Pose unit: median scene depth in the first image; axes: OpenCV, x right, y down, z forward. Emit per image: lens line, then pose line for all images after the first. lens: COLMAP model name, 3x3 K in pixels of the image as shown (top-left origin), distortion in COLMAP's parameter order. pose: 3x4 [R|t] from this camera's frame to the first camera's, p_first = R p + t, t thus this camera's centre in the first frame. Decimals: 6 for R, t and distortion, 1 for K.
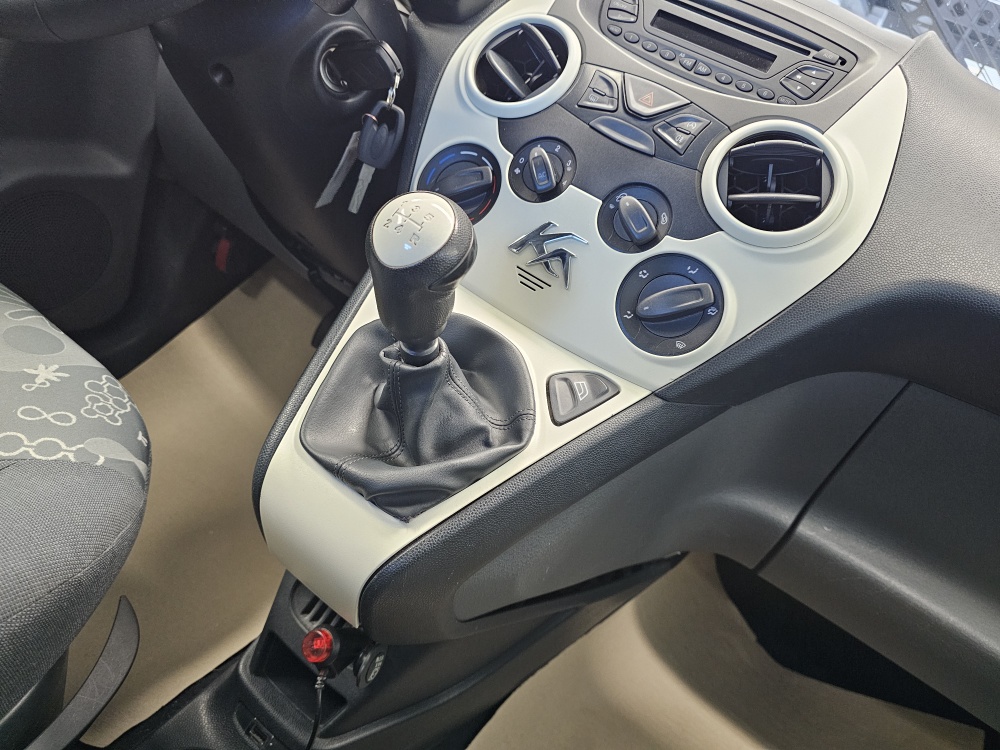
lens RADIAL K [[682.0, 0, 502.2], [0, 682.0, 373.5], [0, 0, 1]] dist [0.058066, -0.069690]
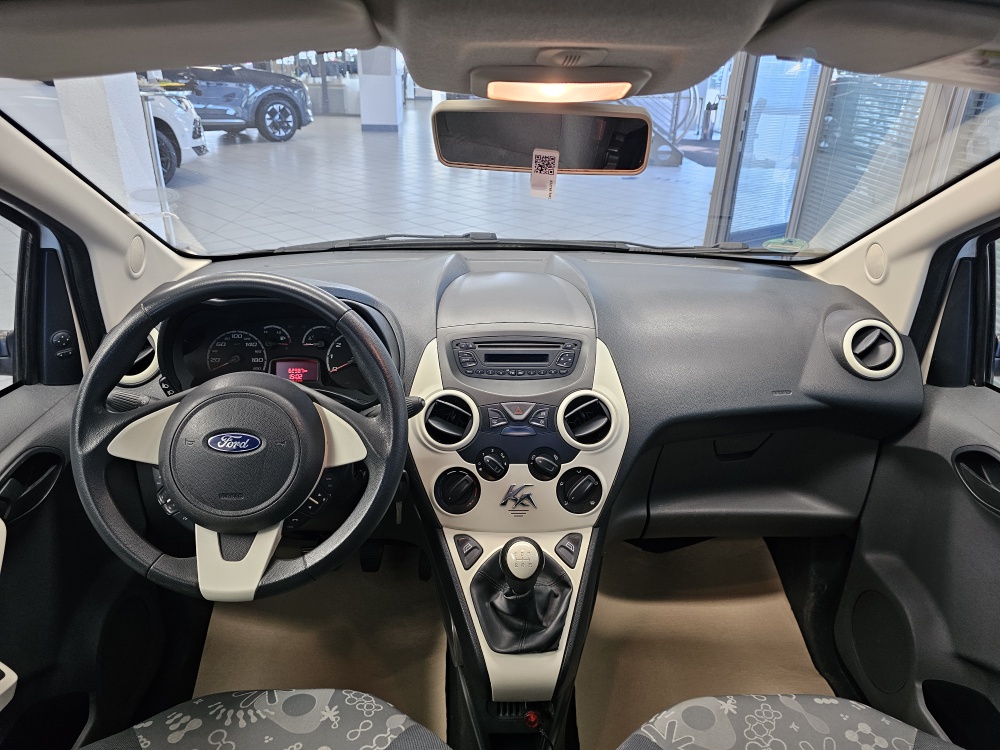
lens RADIAL K [[682.0, 0, 502.2], [0, 682.0, 373.5], [0, 0, 1]] dist [0.058066, -0.069690]
pose [[0.781802, -0.529203, 0.329741, -0.443781], [0.507752, 0.847273, 0.155935, -0.820832], [-0.361902, 0.045517, 0.931104, -0.912962]]
